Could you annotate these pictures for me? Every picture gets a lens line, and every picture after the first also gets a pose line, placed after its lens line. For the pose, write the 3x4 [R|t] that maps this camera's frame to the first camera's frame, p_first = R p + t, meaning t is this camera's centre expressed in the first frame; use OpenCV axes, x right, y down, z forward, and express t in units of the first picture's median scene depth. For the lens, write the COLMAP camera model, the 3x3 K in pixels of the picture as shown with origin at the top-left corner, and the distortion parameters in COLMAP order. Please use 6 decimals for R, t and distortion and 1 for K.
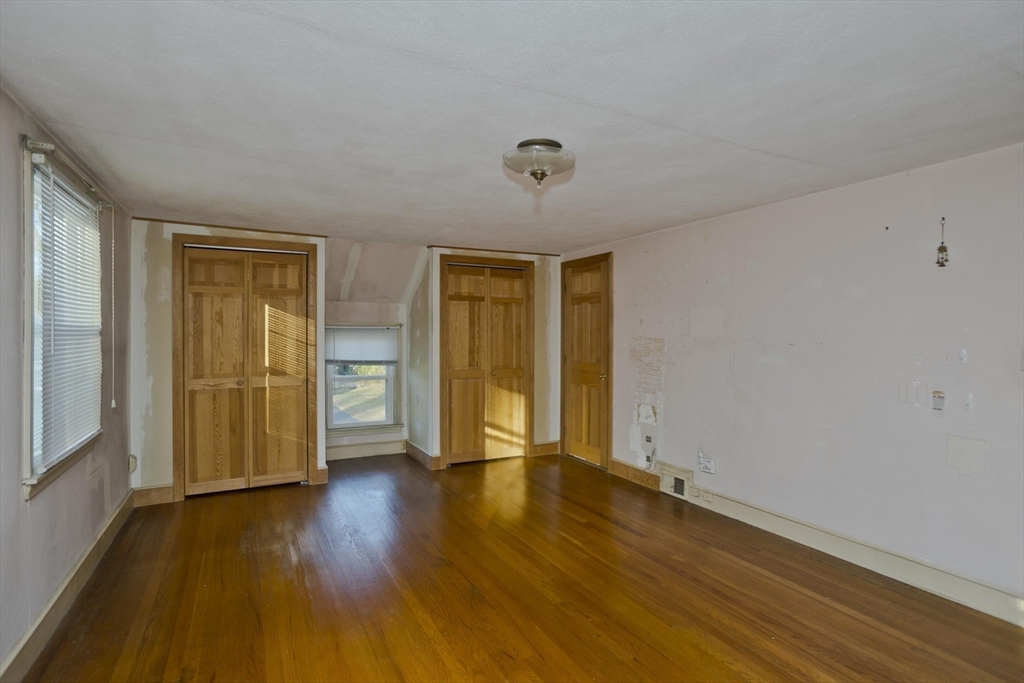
lens RADIAL K [[494.1, 0, 517.6], [0, 494.1, 337.2], [0, 0, 1]] dist [-0.032358, 0.003526]
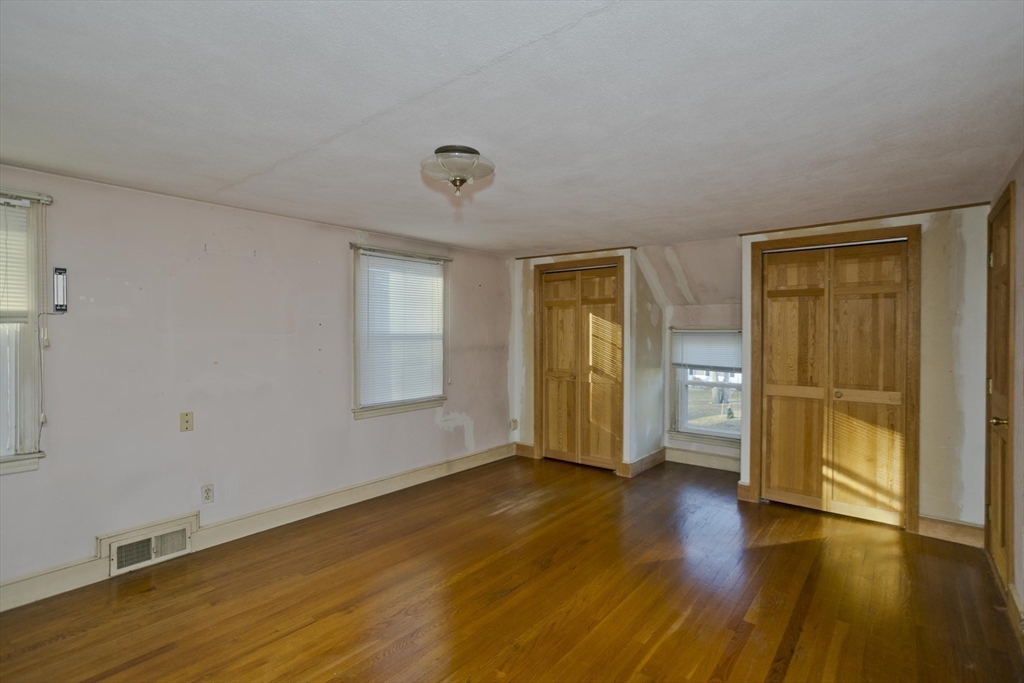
lens RADIAL K [[494.1, 0, 518.3], [0, 494.1, 336.9], [0, 0, 1]] dist [-0.032358, 0.003526]
pose [[0.386443, 0.008275, -0.922276, 0.467225], [-0.004440, 0.999965, 0.007111, -0.014968], [0.922302, 0.001347, 0.386467, 0.333254]]
